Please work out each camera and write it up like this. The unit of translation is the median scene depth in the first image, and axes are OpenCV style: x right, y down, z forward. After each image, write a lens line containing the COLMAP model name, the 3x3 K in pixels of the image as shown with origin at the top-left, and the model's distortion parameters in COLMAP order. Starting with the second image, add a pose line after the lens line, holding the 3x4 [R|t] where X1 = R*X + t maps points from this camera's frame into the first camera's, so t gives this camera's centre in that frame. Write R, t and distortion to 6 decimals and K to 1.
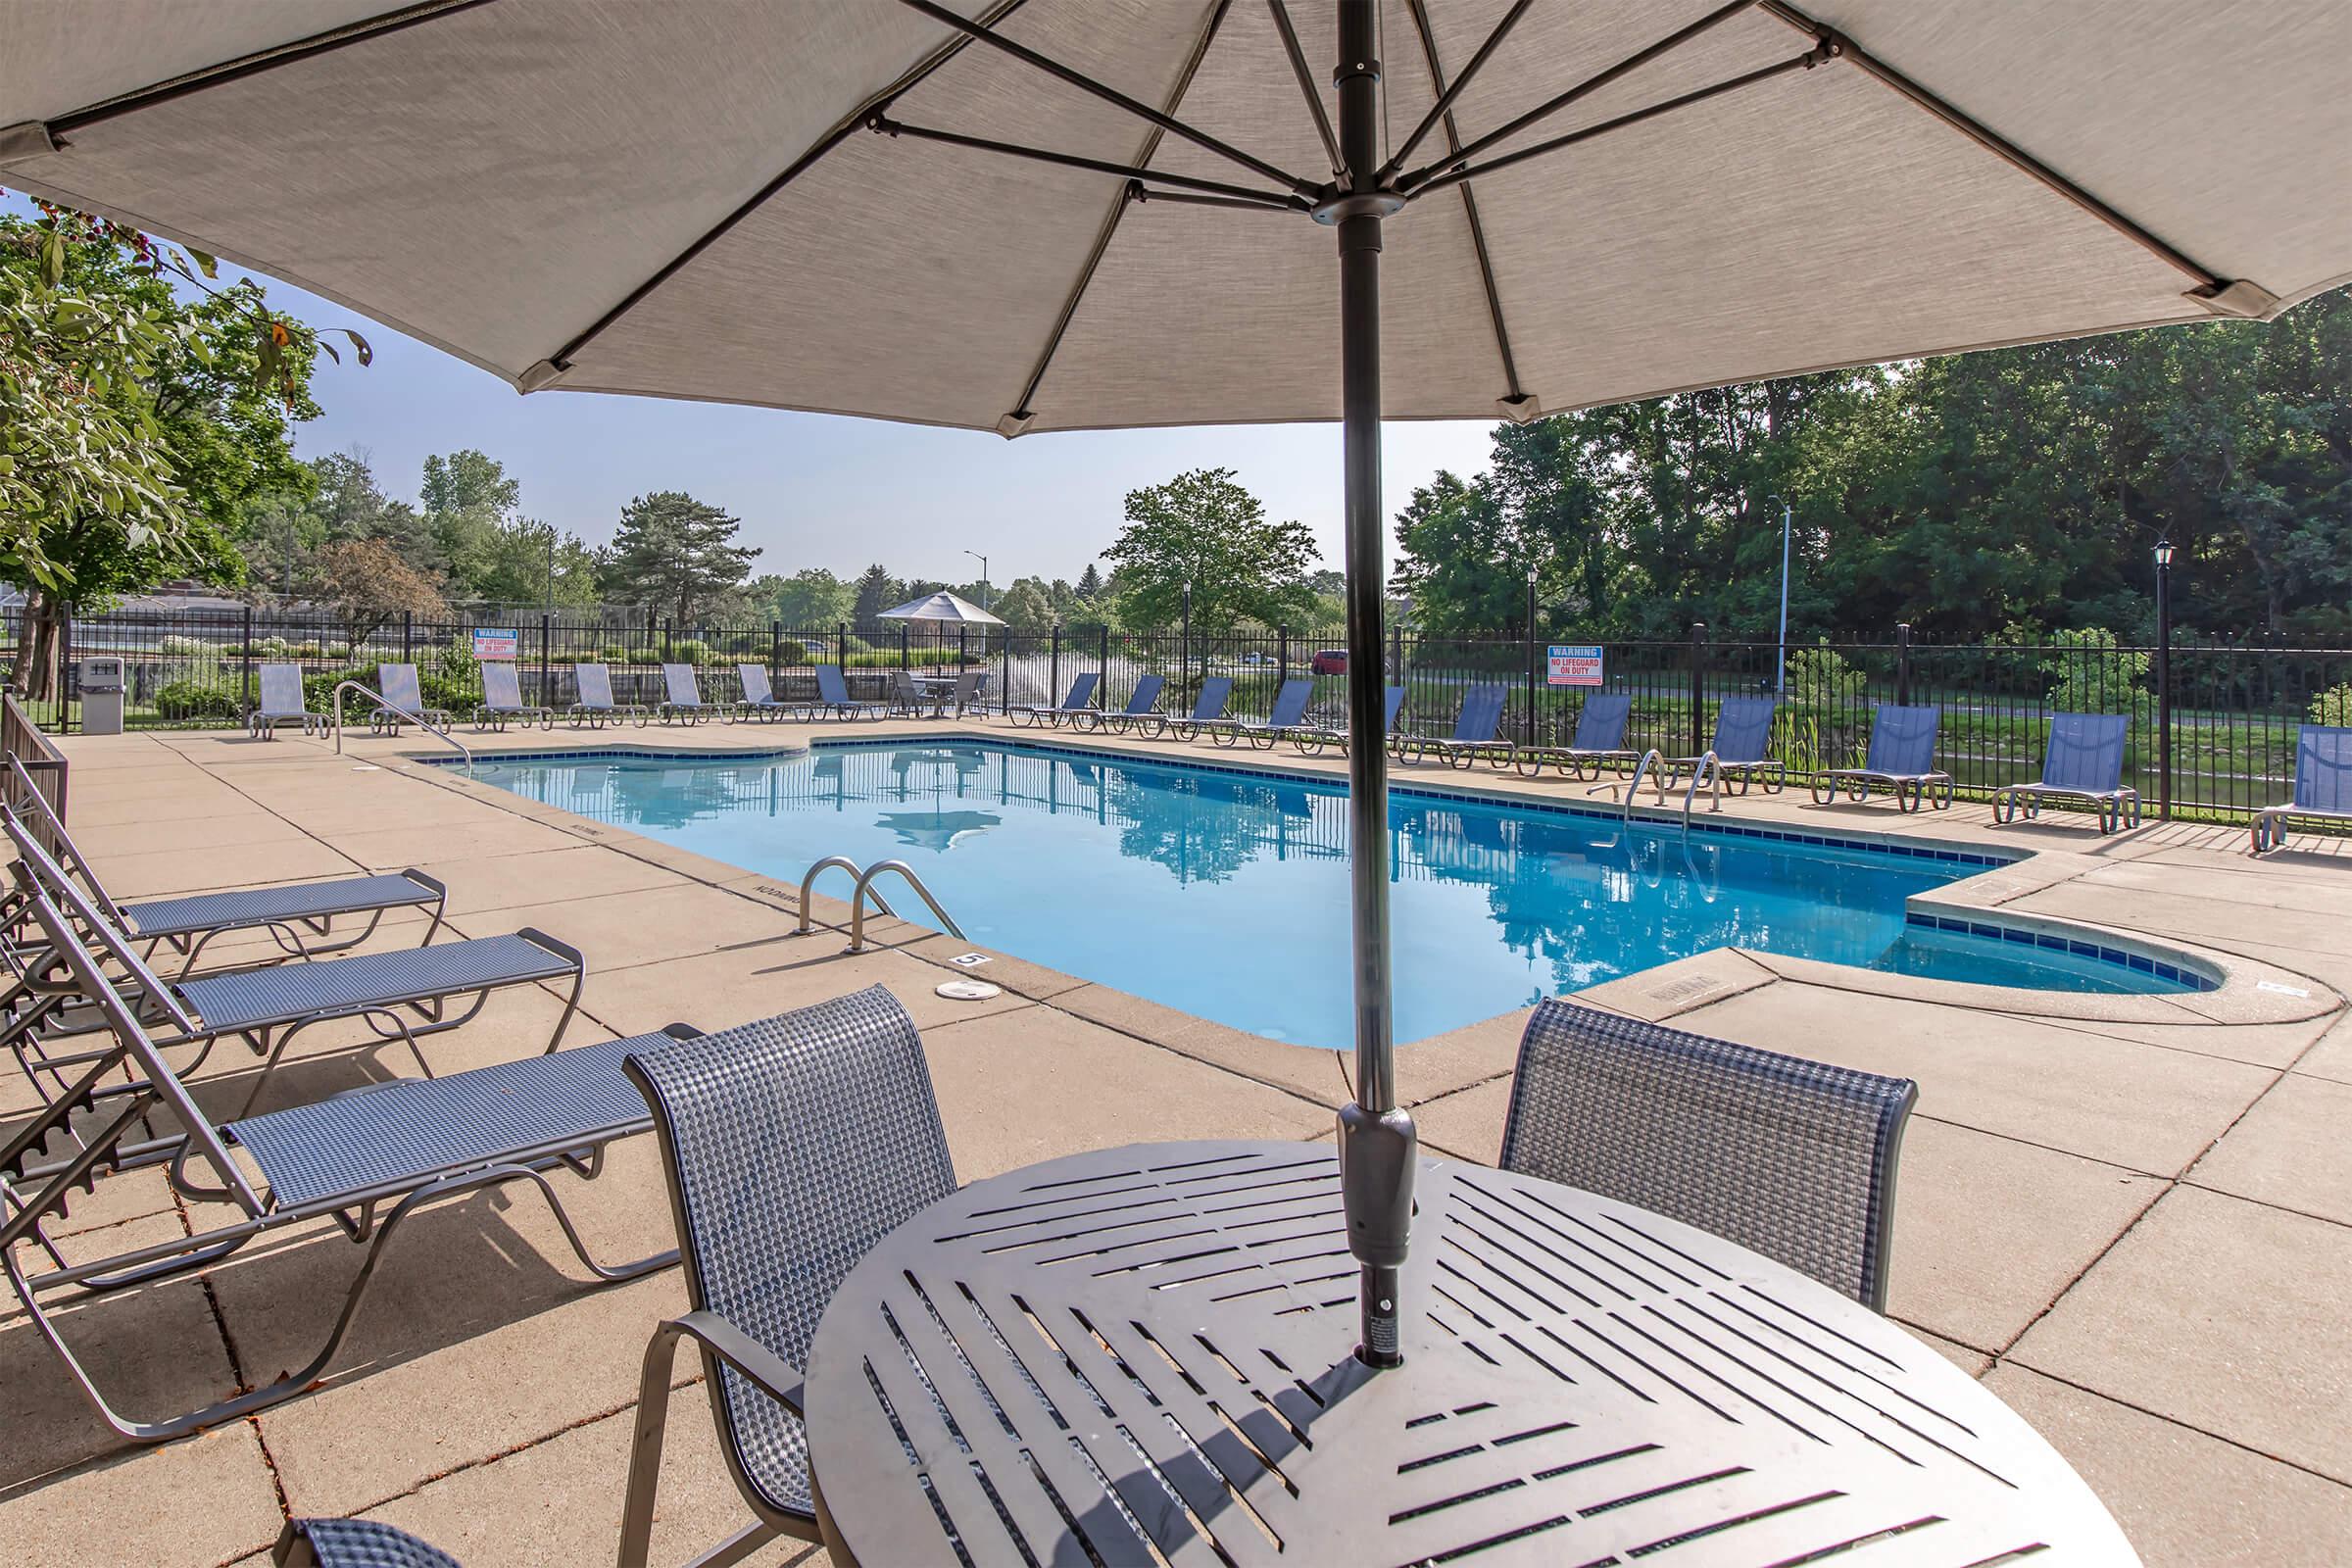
lens RADIAL K [[1984.9, 0, 1176.0], [0, 1984.9, 784.0], [0, 0, 1]] dist [0.004044, 0.002030]
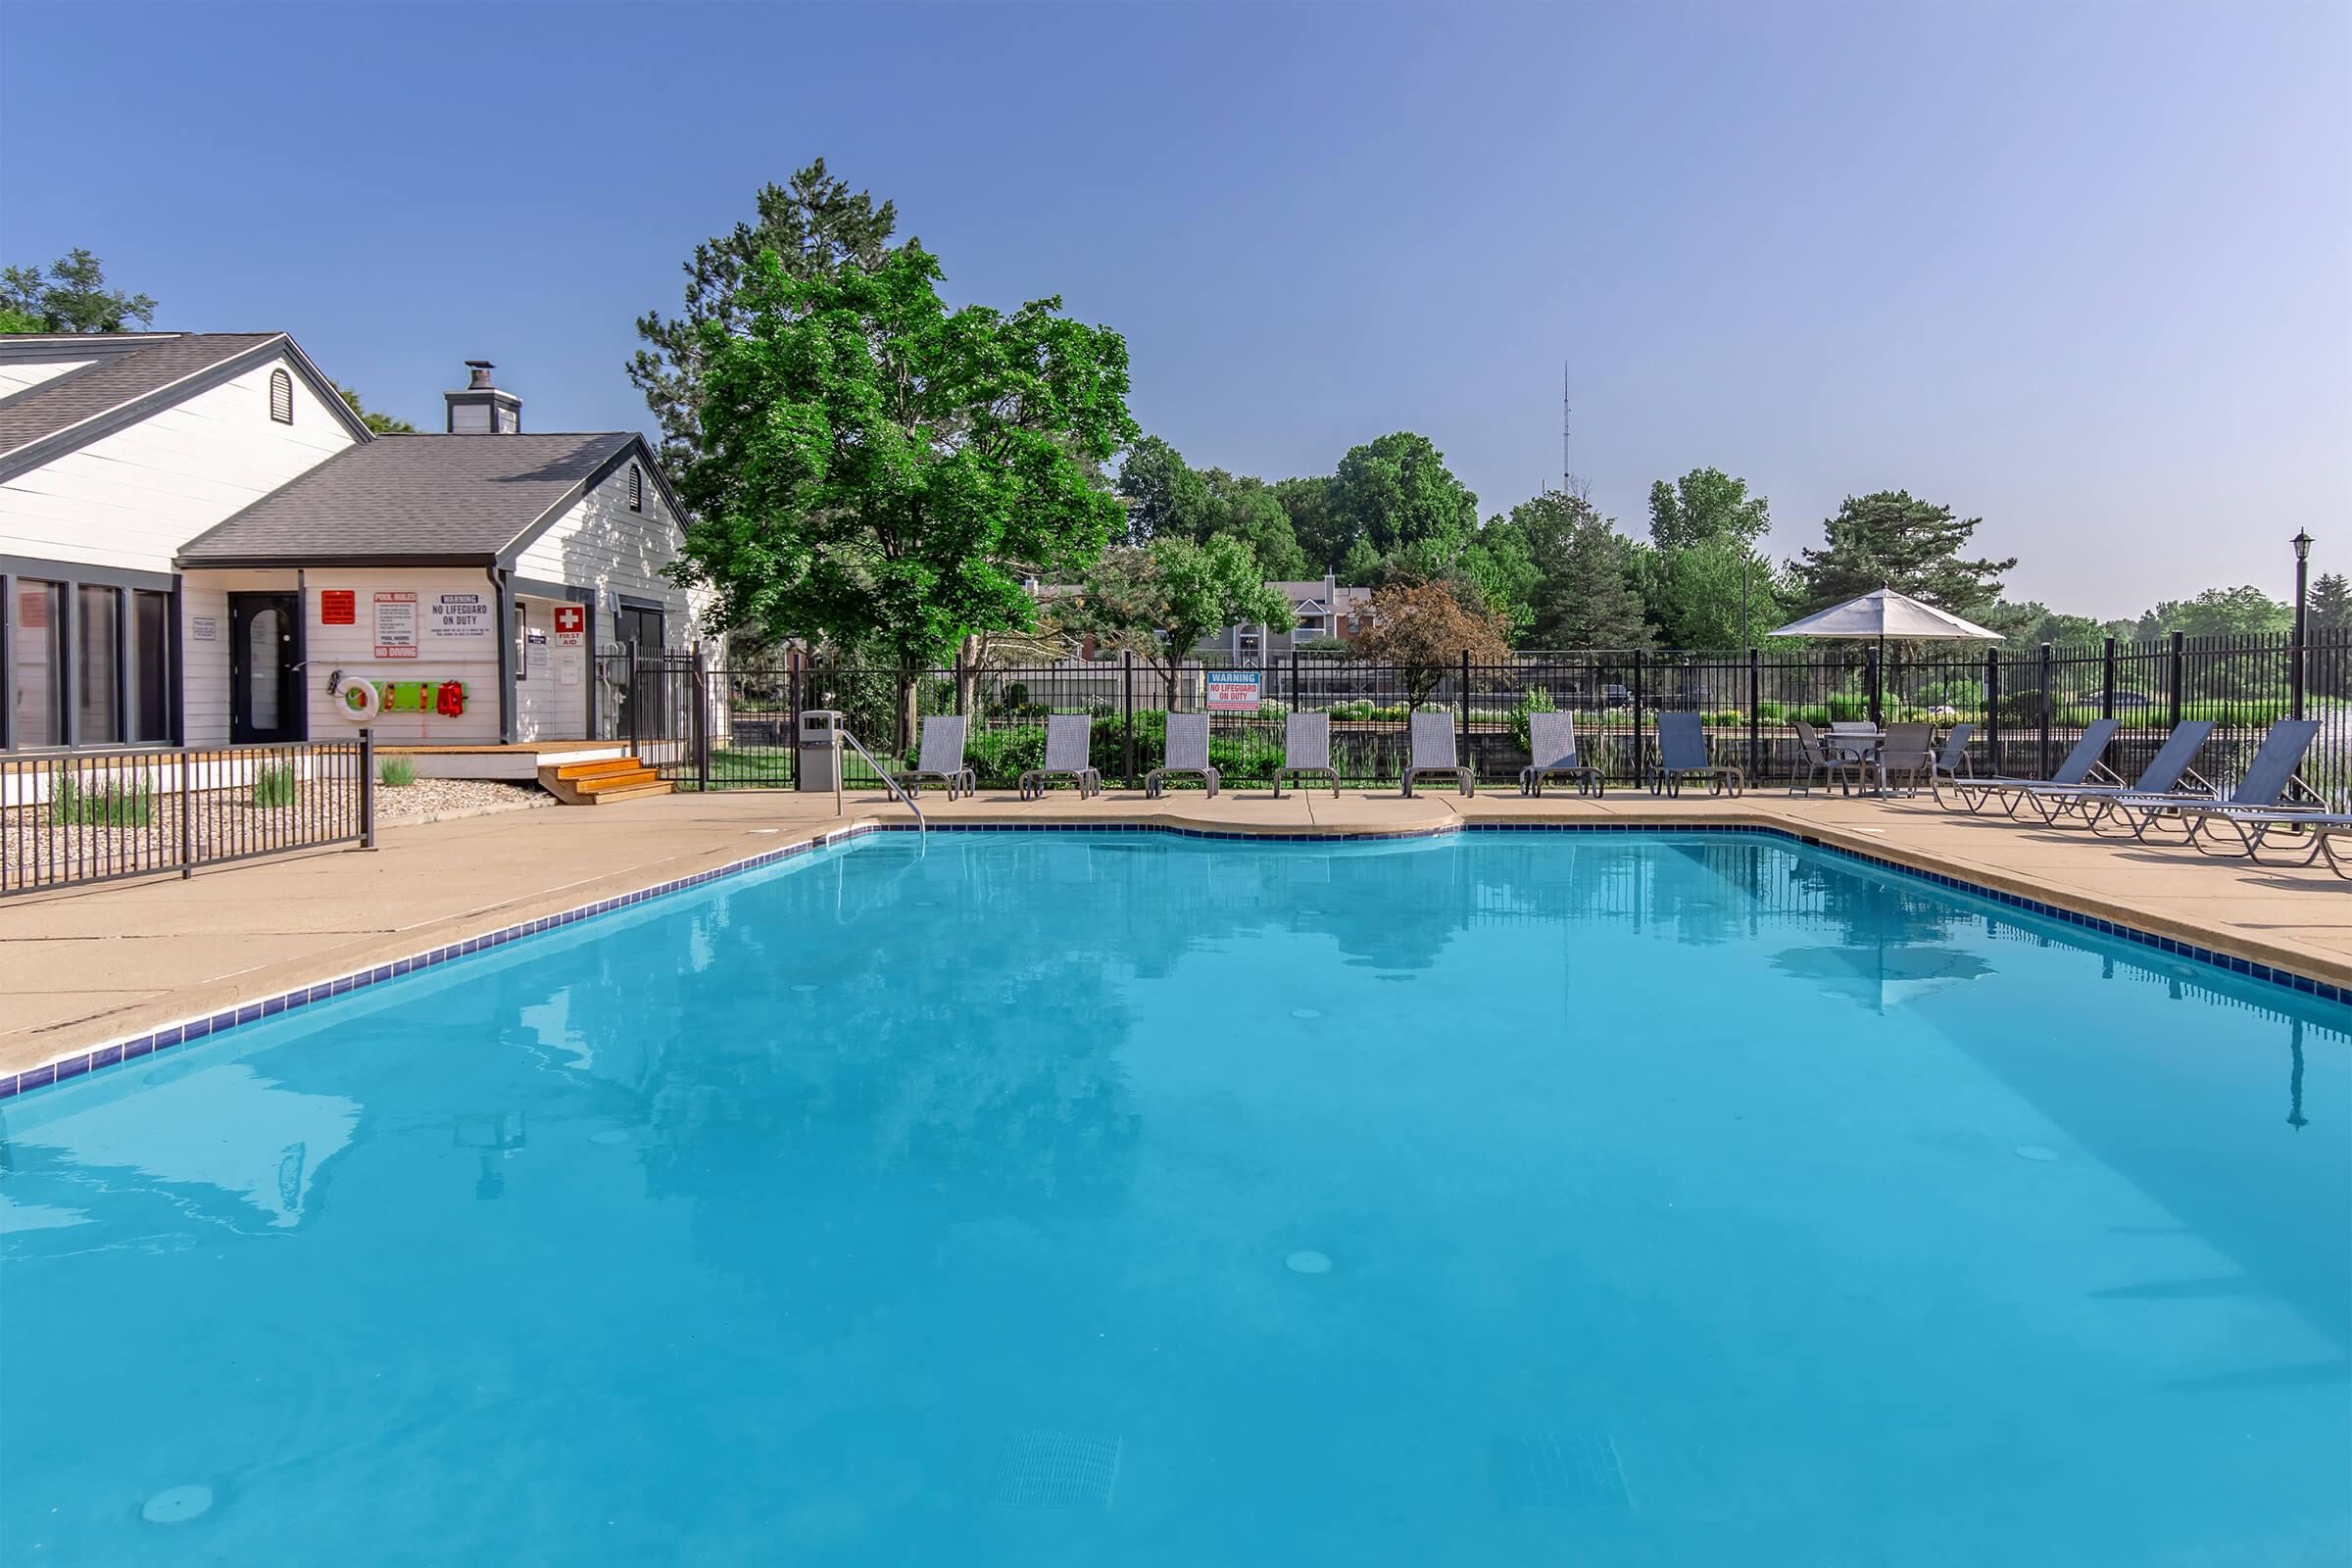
lens RADIAL K [[1984.9, 0, 1176.0], [0, 1984.9, 784.0], [0, 0, 1]] dist [0.004044, 0.002030]
pose [[0.556353, 0.009698, -0.830889, 0.217066], [-0.049704, 0.998530, -0.021627, -0.010280], [0.829458, 0.053330, 0.556018, 0.386594]]
